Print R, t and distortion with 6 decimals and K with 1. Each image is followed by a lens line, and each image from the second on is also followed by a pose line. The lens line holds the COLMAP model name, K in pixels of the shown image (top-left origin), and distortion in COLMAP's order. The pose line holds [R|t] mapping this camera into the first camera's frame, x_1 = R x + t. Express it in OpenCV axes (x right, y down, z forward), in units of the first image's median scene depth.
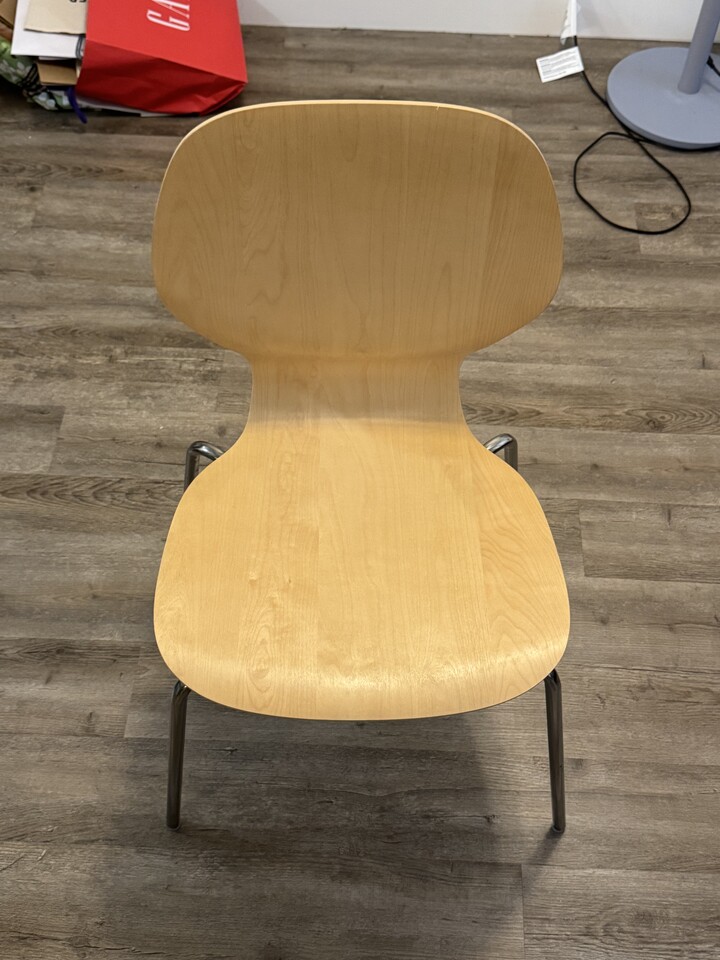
lens RADIAL K [[1066.9, 0, 364.1], [0, 1066.9, 483.0], [0, 0, 1]] dist [0.122581, 0.000000]
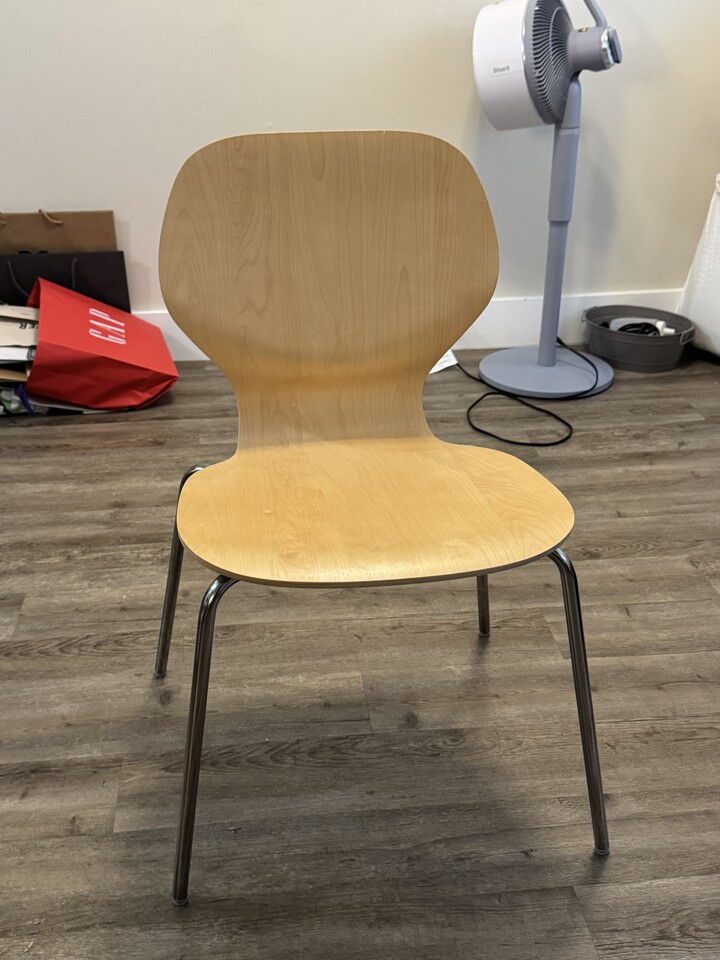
lens RADIAL K [[1066.9, 0, 352.6], [0, 1066.9, 476.8], [0, 0, 1]] dist [0.122581, 0.000000]
pose [[0.988644, -0.082522, 0.125588, -0.109486], [0.132040, 0.876047, -0.463797, 0.402462], [-0.071747, 0.475113, 0.876995, 0.049182]]
